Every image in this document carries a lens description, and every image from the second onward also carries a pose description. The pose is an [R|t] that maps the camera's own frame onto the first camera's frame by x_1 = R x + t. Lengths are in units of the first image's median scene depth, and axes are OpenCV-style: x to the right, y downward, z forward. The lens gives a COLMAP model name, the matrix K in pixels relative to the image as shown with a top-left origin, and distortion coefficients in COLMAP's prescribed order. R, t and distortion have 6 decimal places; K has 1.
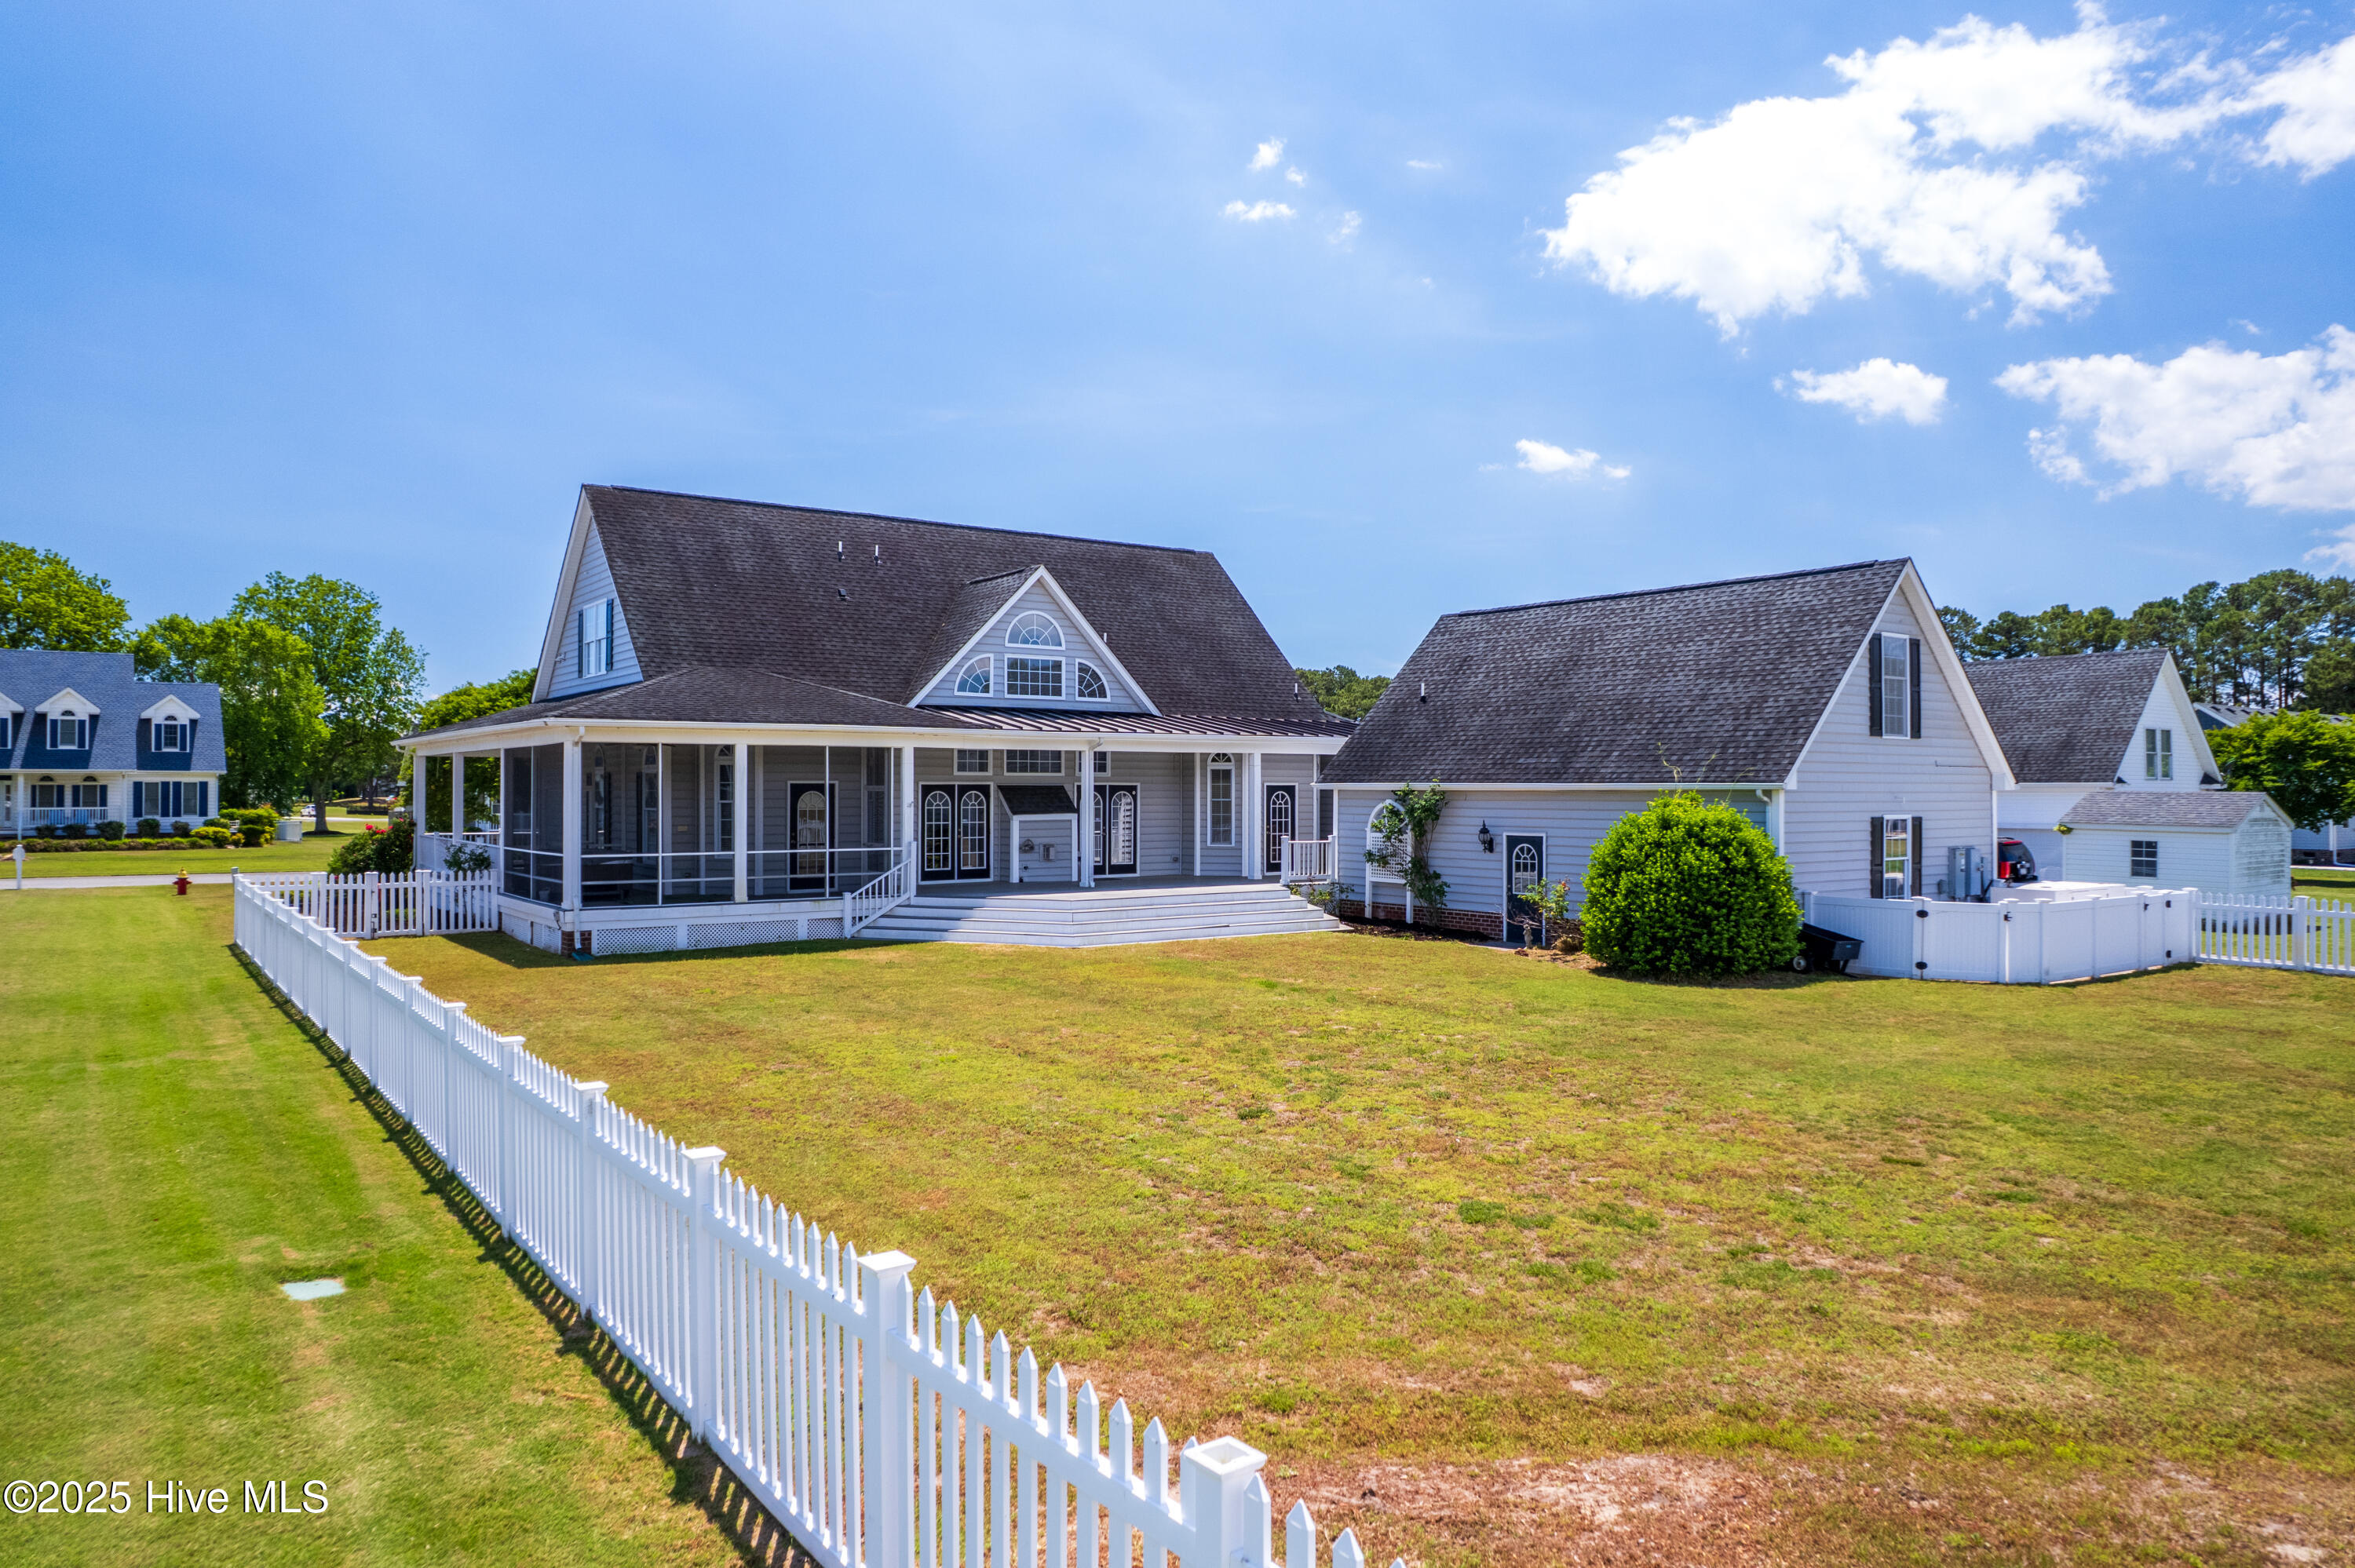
lens RADIAL K [[1504.3, 0, 1175.6], [0, 1504.3, 783.0], [0, 0, 1]] dist [-0.079086, 0.074819]
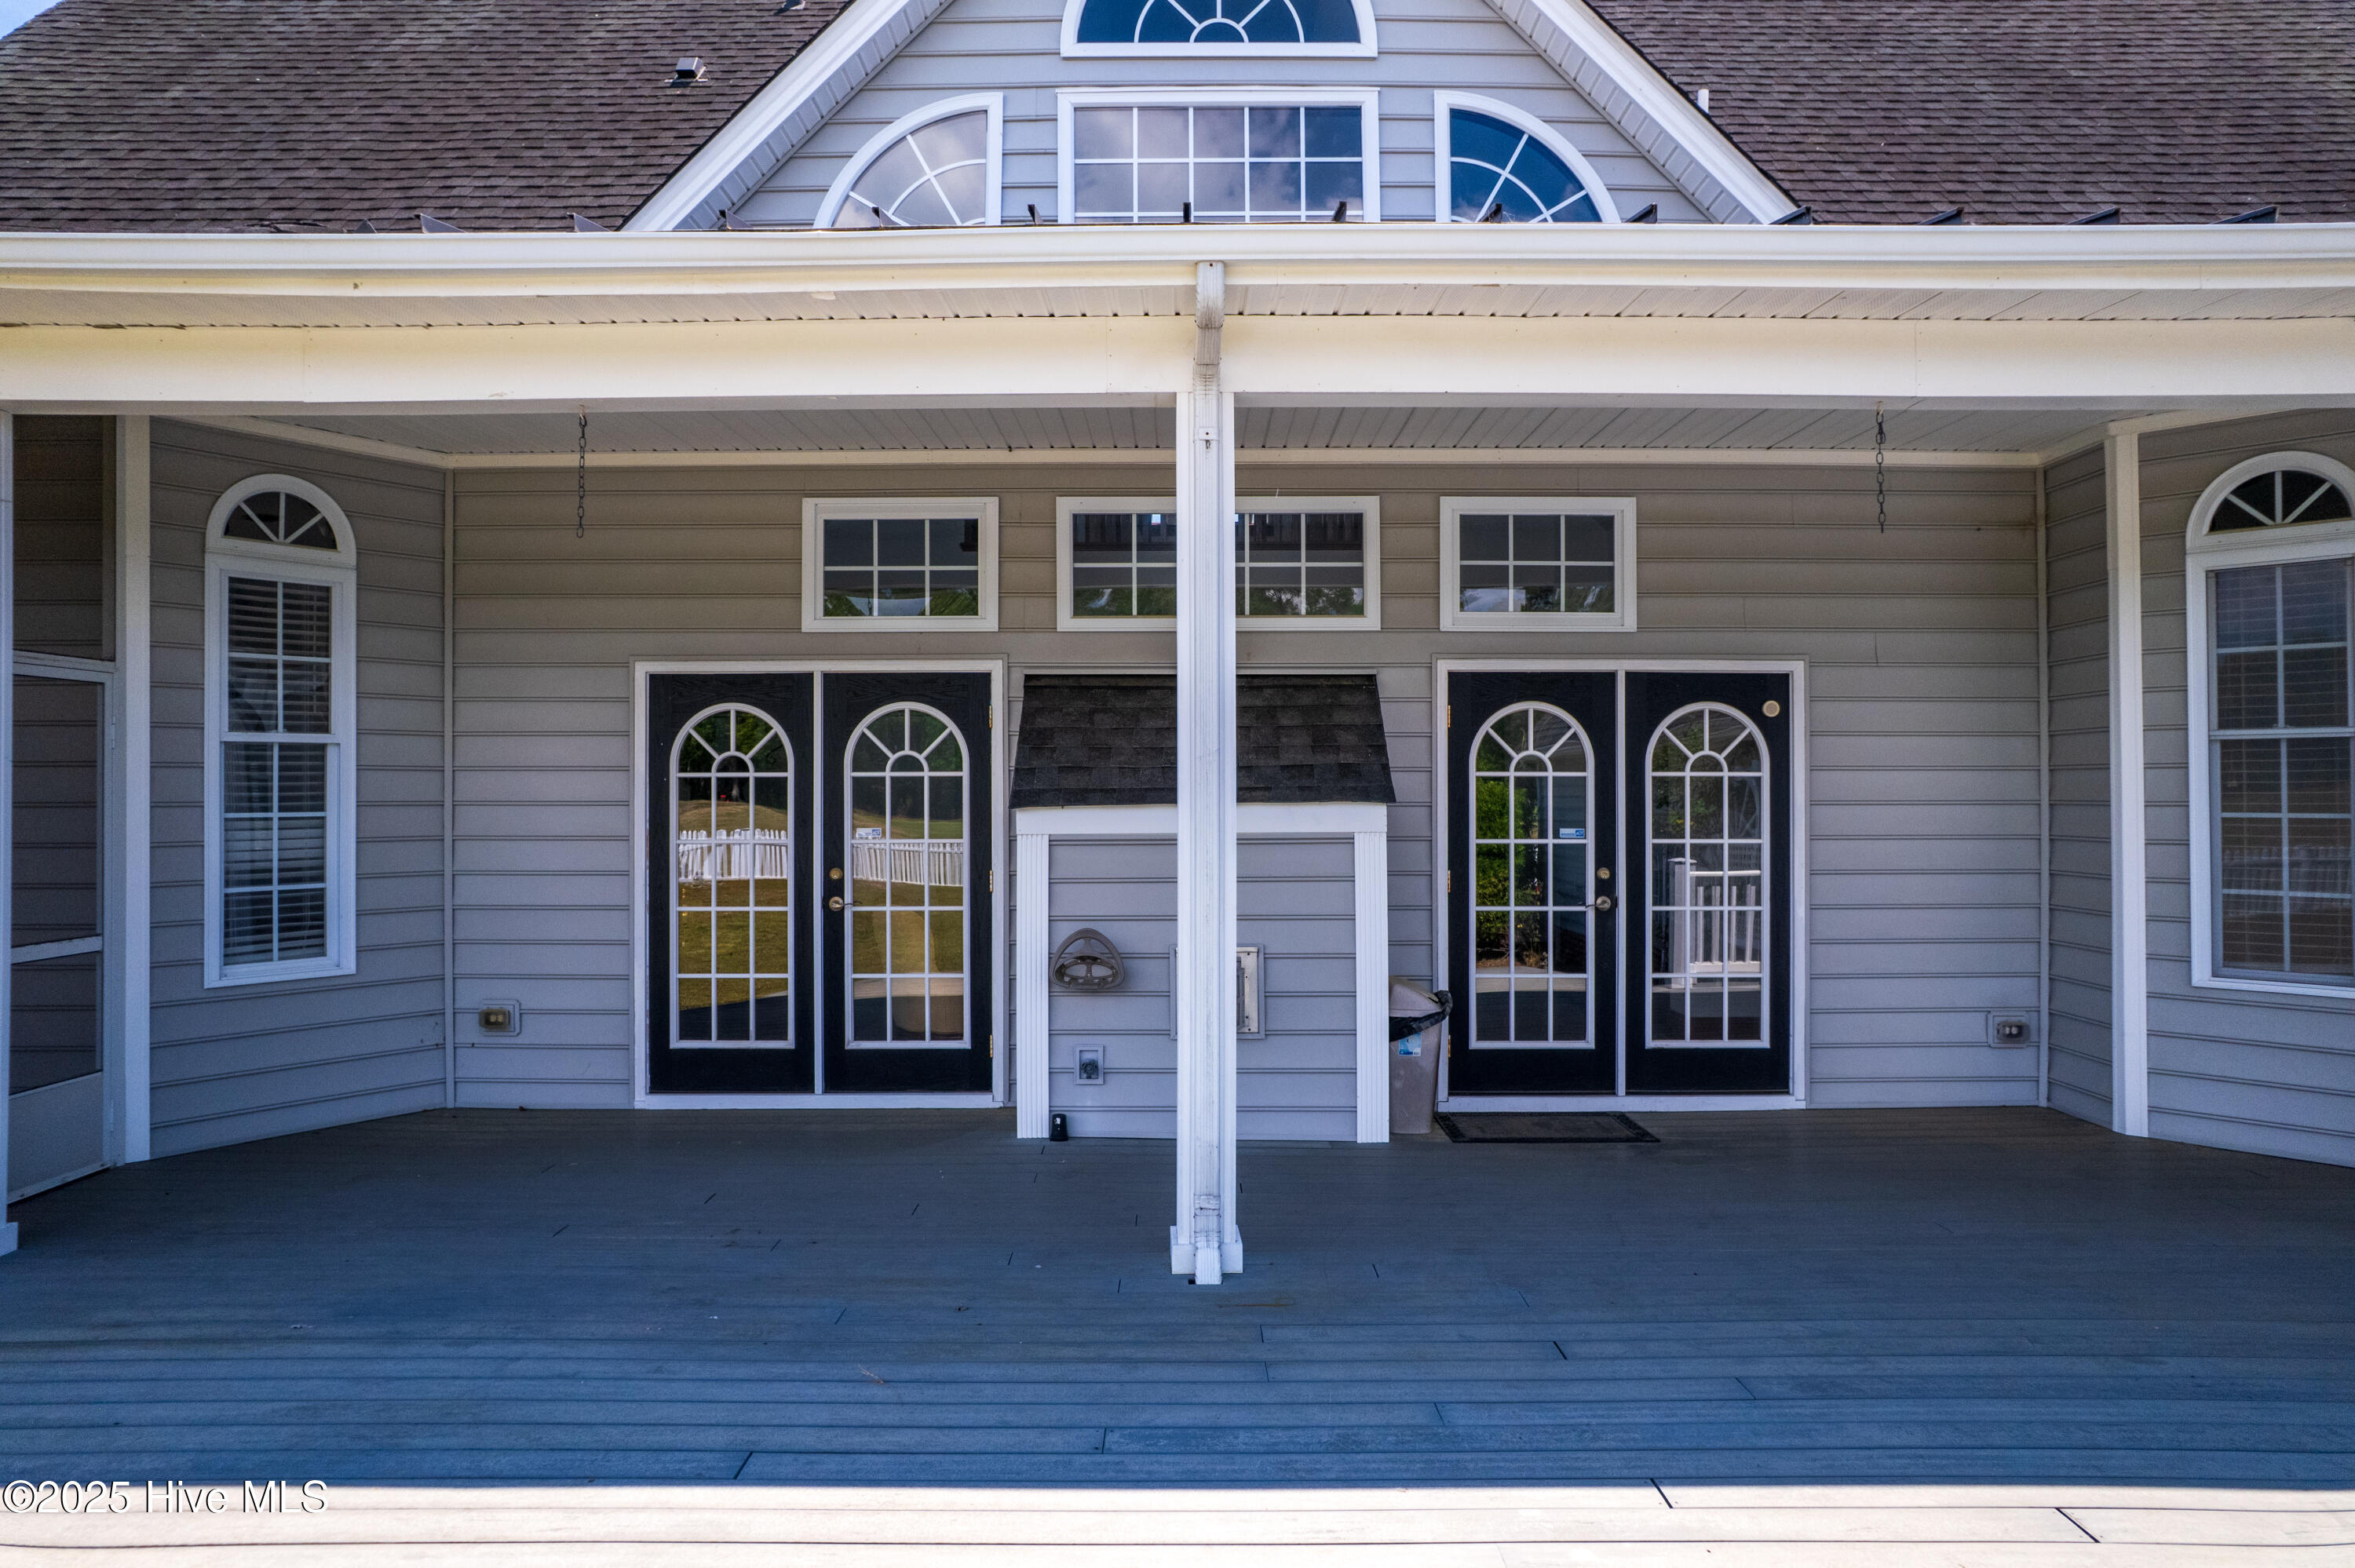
lens RADIAL K [[1504.3, 0, 1175.6], [0, 1504.3, 783.0], [0, 0, 1]] dist [-0.079086, 0.074819]
pose [[0.803455, -0.008645, -0.595303, 0.031152], [0.005897, 0.999961, -0.006563, 0.019169], [0.595336, 0.001762, 0.803475, 0.845094]]
